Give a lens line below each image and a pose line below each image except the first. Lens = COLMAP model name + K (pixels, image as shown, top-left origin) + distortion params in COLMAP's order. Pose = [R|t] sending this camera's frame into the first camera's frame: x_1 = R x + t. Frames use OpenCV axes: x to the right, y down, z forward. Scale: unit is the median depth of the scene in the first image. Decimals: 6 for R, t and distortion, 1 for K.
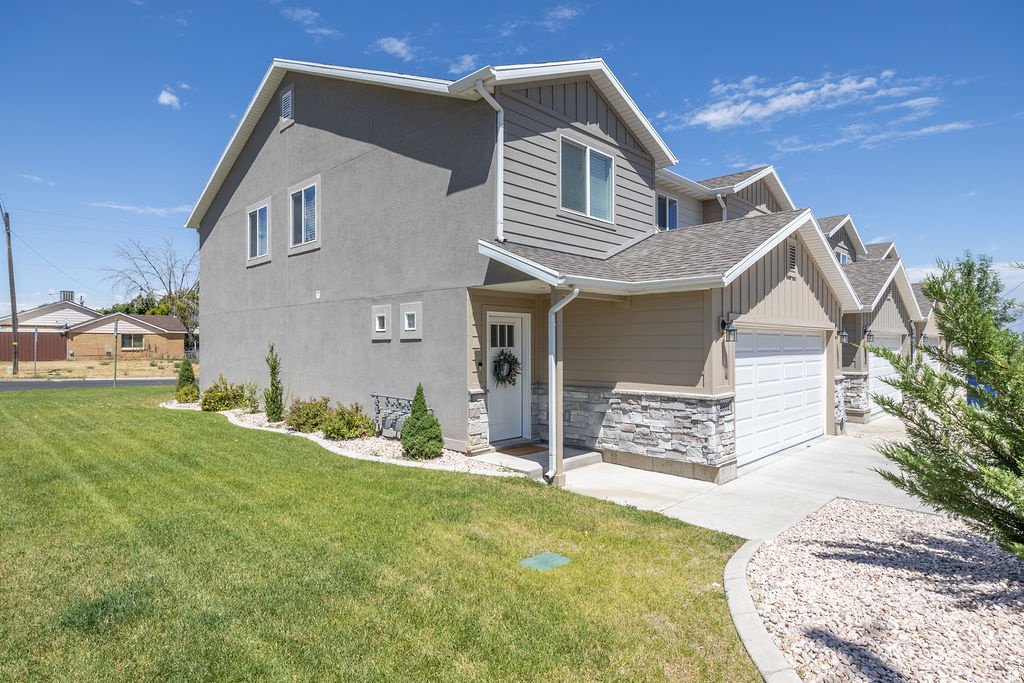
lens RADIAL K [[561.2, 0, 515.4], [0, 561.2, 345.2], [0, 0, 1]] dist [-0.018574, 0.009106]
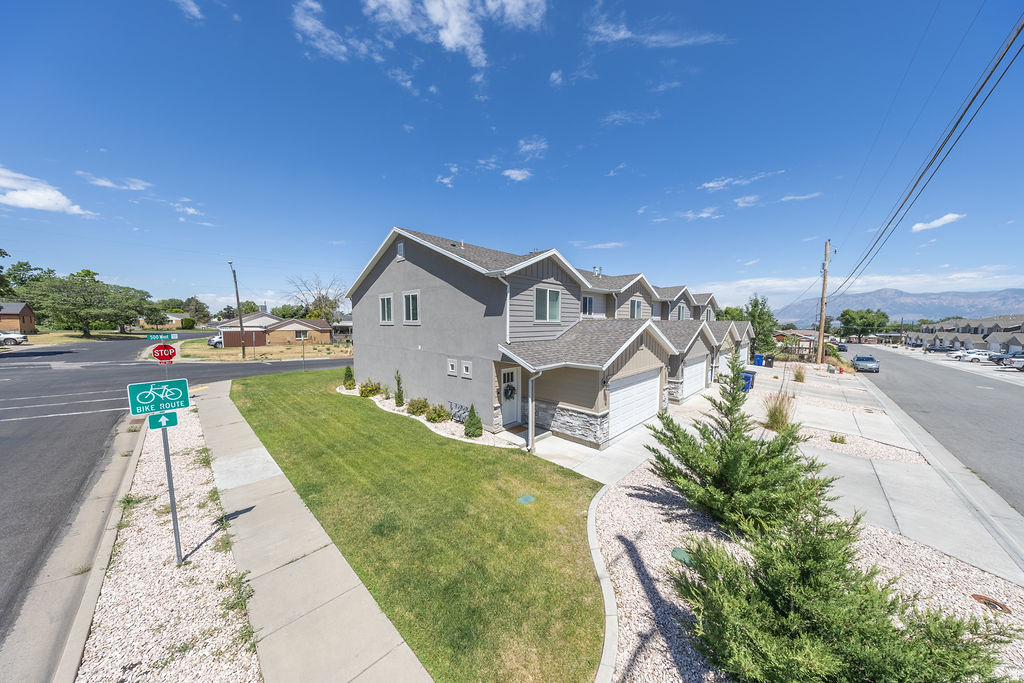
lens RADIAL K [[321.2, 0, 515.5], [0, 321.2, 344.8], [0, 0, 1]] dist [0.002166, -0.000065]
pose [[0.999924, 0.003717, 0.011756, -0.011105], [-0.004548, 0.997437, 0.071411, -0.260108], [-0.011461, -0.071459, 0.997378, -0.280513]]
